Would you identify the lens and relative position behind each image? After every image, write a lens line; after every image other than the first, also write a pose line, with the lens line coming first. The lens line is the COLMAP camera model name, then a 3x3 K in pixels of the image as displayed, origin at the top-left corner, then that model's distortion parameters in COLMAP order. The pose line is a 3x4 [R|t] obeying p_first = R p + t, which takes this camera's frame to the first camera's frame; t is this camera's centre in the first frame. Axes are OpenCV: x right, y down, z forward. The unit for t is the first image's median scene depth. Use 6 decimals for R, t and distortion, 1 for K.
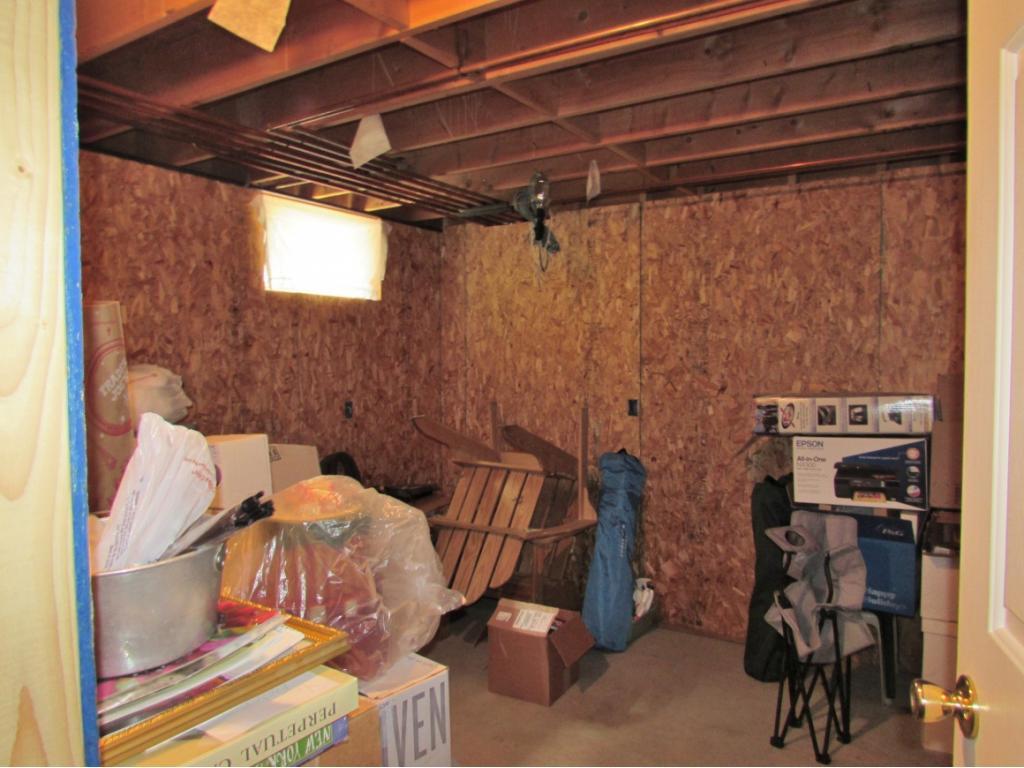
lens RADIAL K [[727.3, 0, 512.9], [0, 727.3, 385.0], [0, 0, 1]] dist [-0.040025, 0.019552]
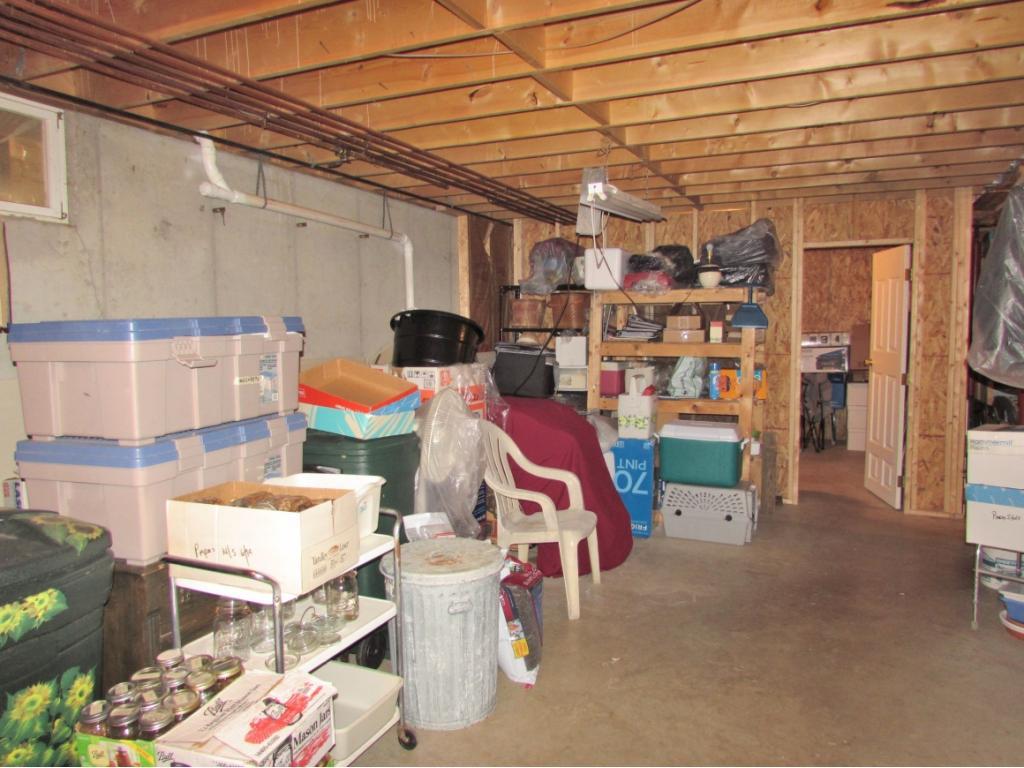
lens RADIAL K [[727.3, 0, 512.0], [0, 727.3, 382.9], [0, 0, 1]] dist [-0.040025, 0.019552]
pose [[0.990480, -0.018347, 0.136427, -1.002971], [0.011155, 0.998516, 0.053301, 0.040591], [-0.137203, -0.051272, 0.989215, -1.462327]]
